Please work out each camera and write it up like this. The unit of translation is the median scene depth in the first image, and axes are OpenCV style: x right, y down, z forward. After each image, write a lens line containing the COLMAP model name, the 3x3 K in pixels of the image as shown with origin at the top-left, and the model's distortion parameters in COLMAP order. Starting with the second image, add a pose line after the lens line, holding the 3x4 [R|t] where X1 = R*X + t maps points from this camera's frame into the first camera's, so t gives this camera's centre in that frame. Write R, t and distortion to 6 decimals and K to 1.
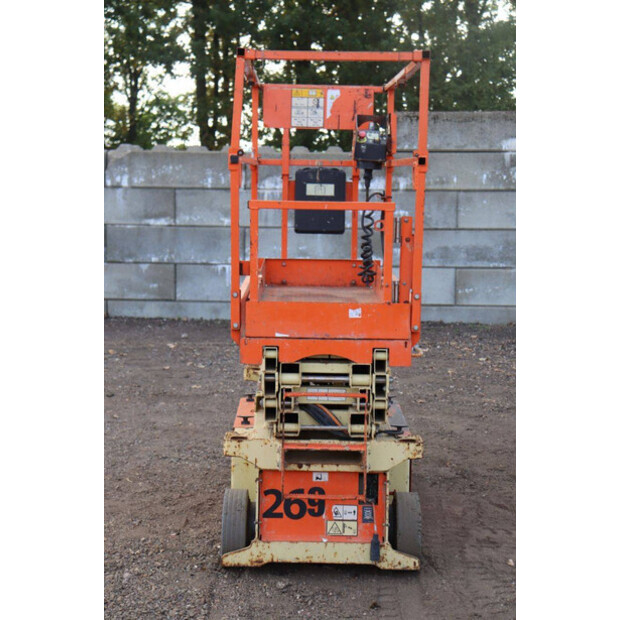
lens RADIAL K [[1206.5, 0, 306.3], [0, 1206.5, 310.0], [0, 0, 1]] dist [0.283240, 0.000000]
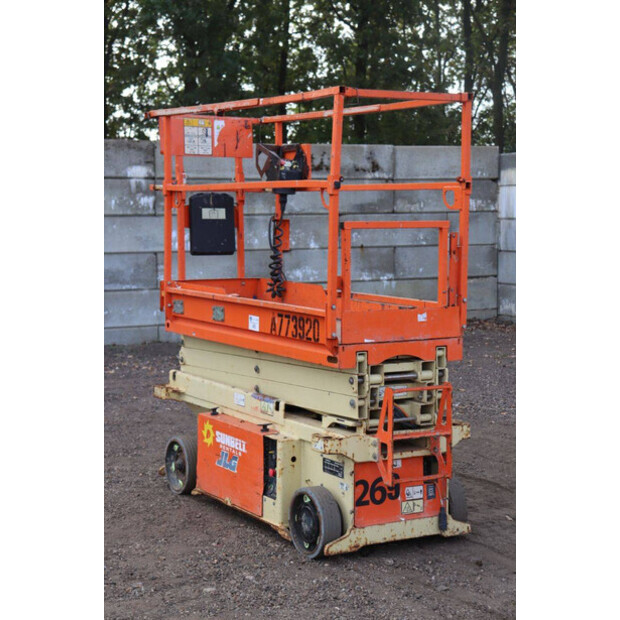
lens RADIAL K [[1224.7, 0, 309.8], [0, 1224.7, 311.1], [0, 0, 1]] dist [0.307746, 0.000000]
pose [[0.859876, -0.057555, 0.507247, -0.632412], [0.068819, 0.997623, -0.003464, -0.006353], [-0.505842, 0.037887, 0.861794, 0.043771]]
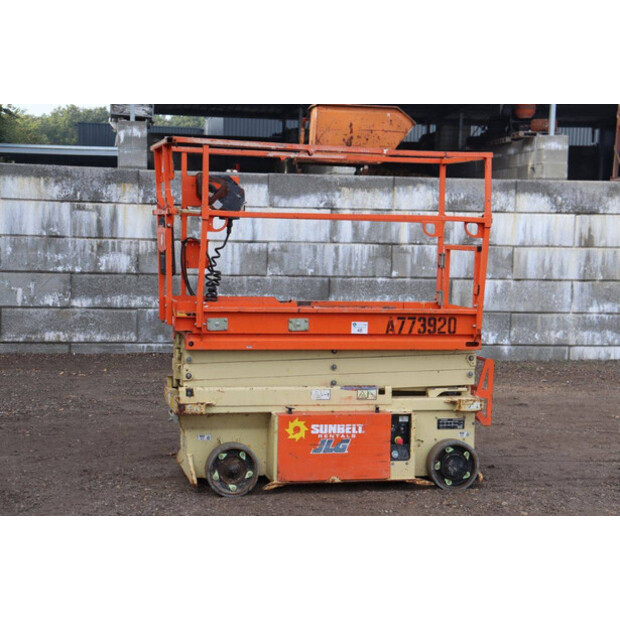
lens RADIAL K [[1126.3, 0, 313.9], [0, 1126.3, 306.7], [0, 0, 1]] dist [0.222794, 0.000000]
pose [[-0.239073, -0.086447, 0.967146, -1.394605], [0.081134, 0.990768, 0.108614, -0.185347], [-0.967606, 0.104435, -0.229852, 1.512970]]
